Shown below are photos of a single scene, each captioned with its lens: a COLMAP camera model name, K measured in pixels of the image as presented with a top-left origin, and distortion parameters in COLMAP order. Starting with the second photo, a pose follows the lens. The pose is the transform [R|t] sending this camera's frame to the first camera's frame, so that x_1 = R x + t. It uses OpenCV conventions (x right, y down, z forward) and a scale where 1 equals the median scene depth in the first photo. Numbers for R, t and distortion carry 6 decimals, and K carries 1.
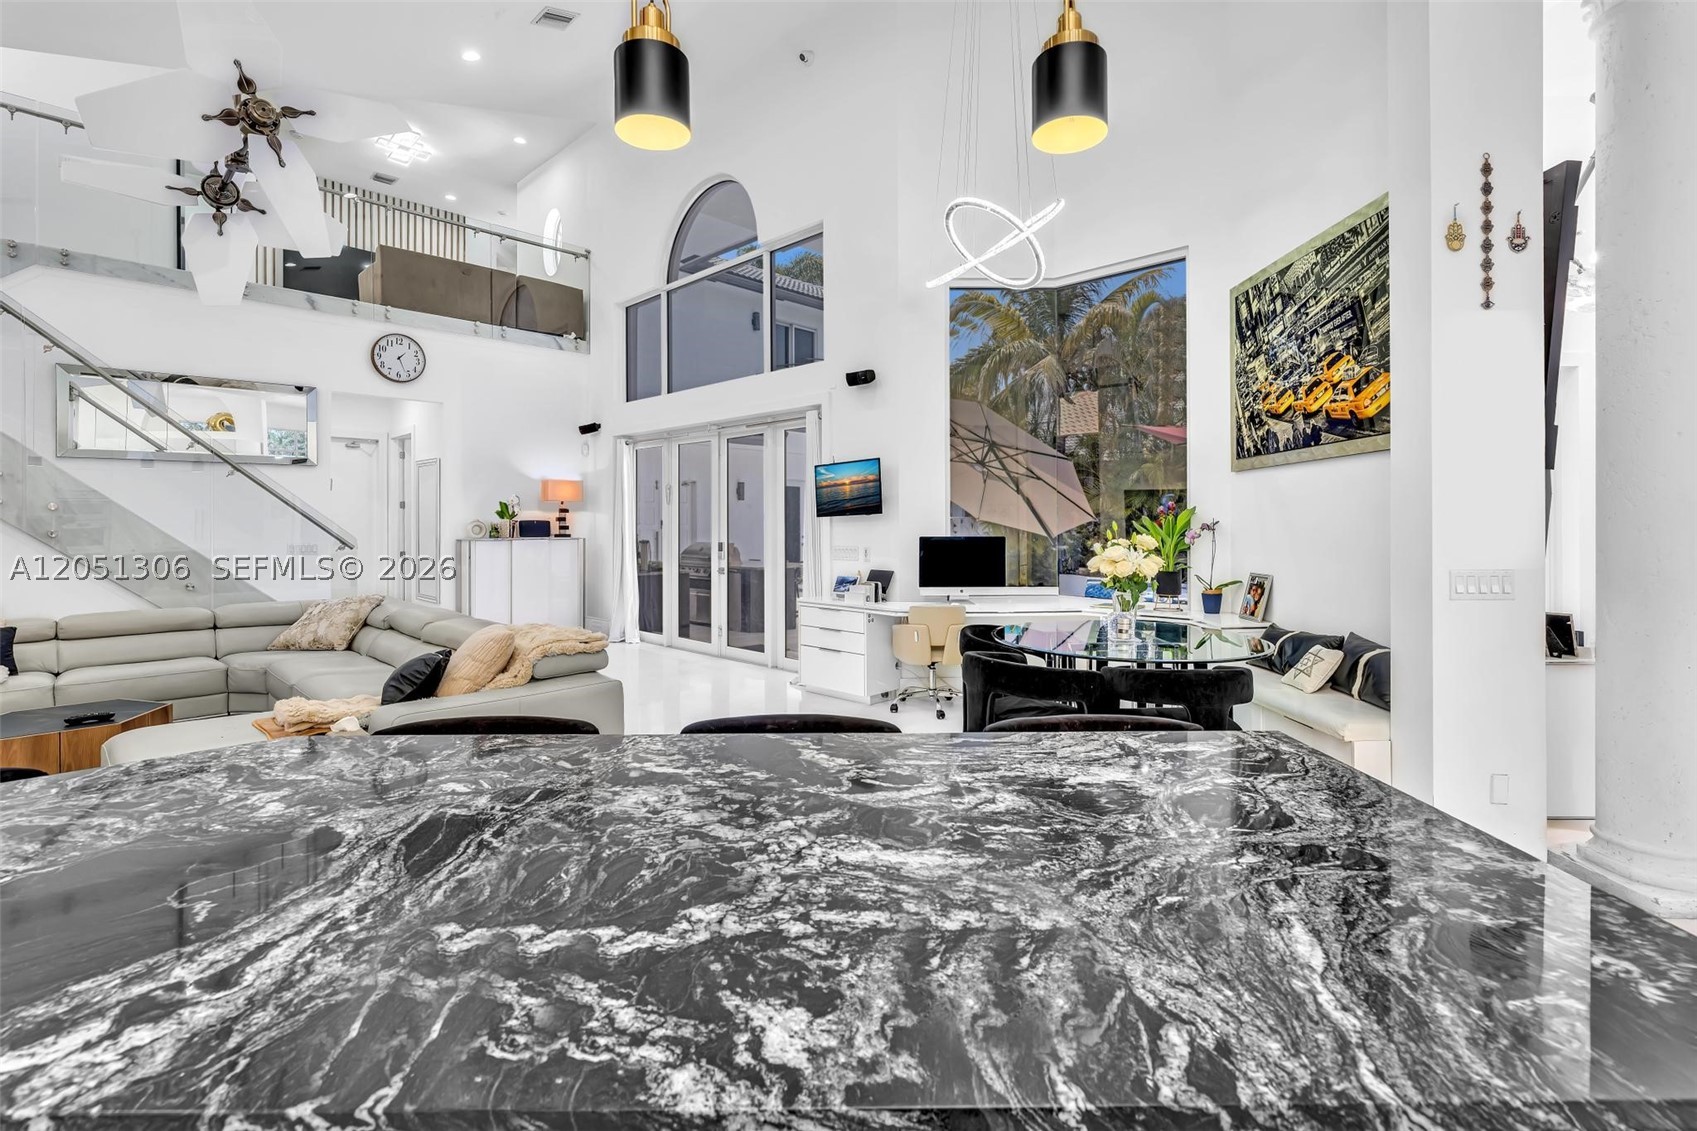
lens RADIAL K [[788.5, 0, 847.8], [0, 788.5, 518.4], [0, 0, 1]] dist [0.010346, -0.000179]
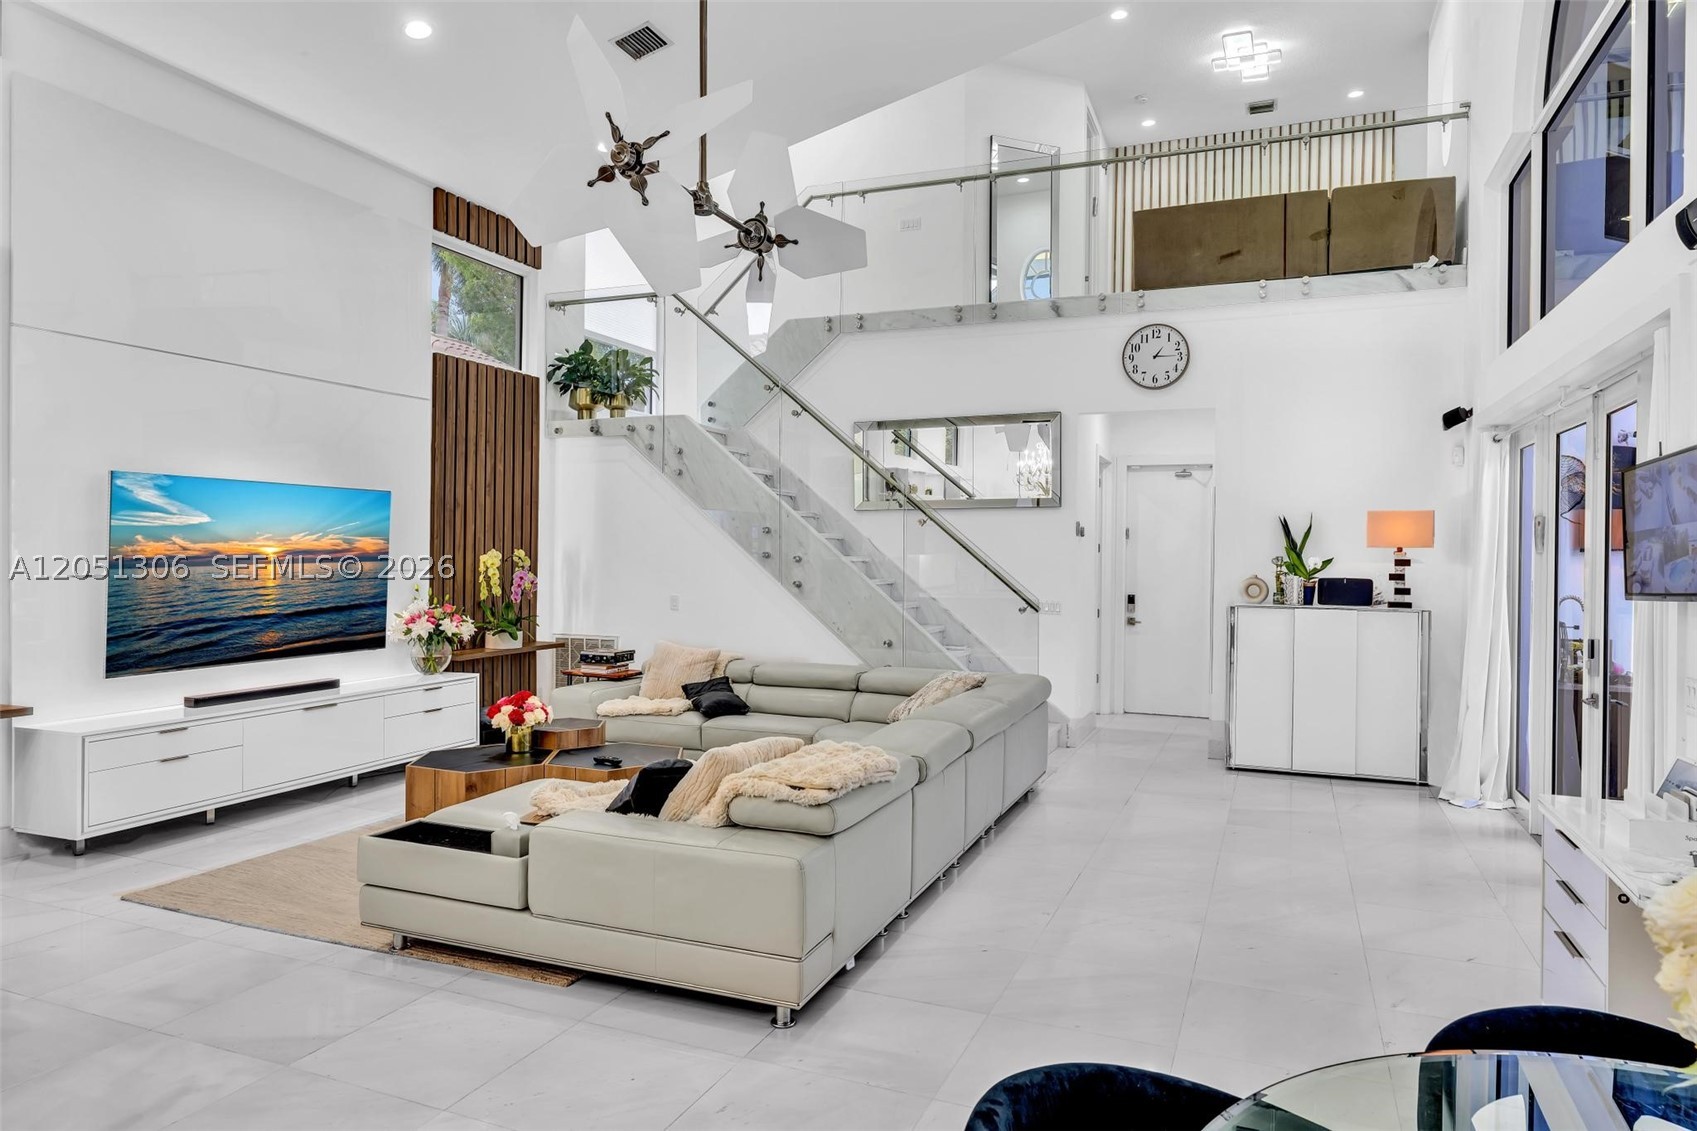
lens RADIAL K [[1067.6, 0, 859.2], [0, 1067.6, 563.4], [0, 0, 1]] dist [-0.005931, 0.001251]
pose [[0.379772, 0.015067, -0.924957, 0.252917], [-0.004337, 0.999885, 0.014507, -0.021336], [0.925070, -0.001498, 0.379794, 0.357024]]
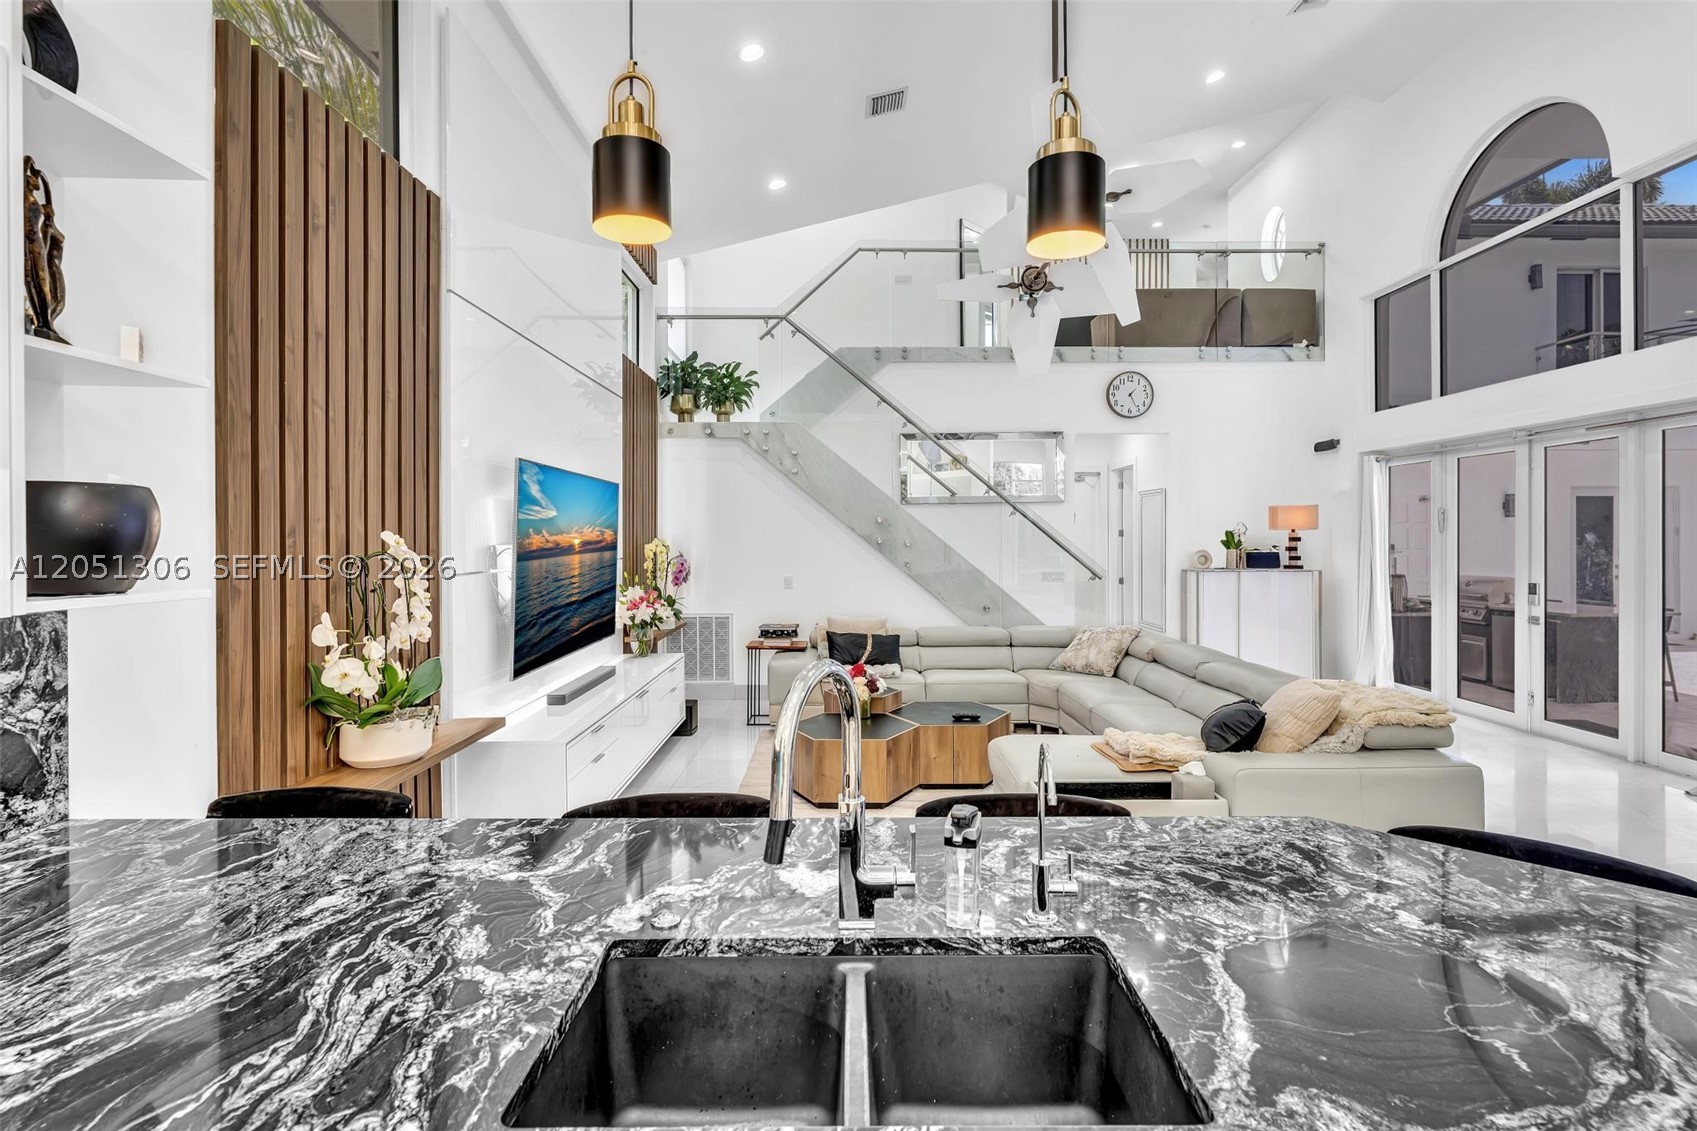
lens RADIAL K [[822.6, 0, 837.8], [0, 822.6, 541.7], [0, 0, 1]] dist [-0.004238, 0.001783]
pose [[0.712288, 0.000617, -0.701887, -0.081164], [0.007424, 0.999937, 0.008413, -0.021079], [0.701848, -0.011204, 0.712239, -0.040708]]
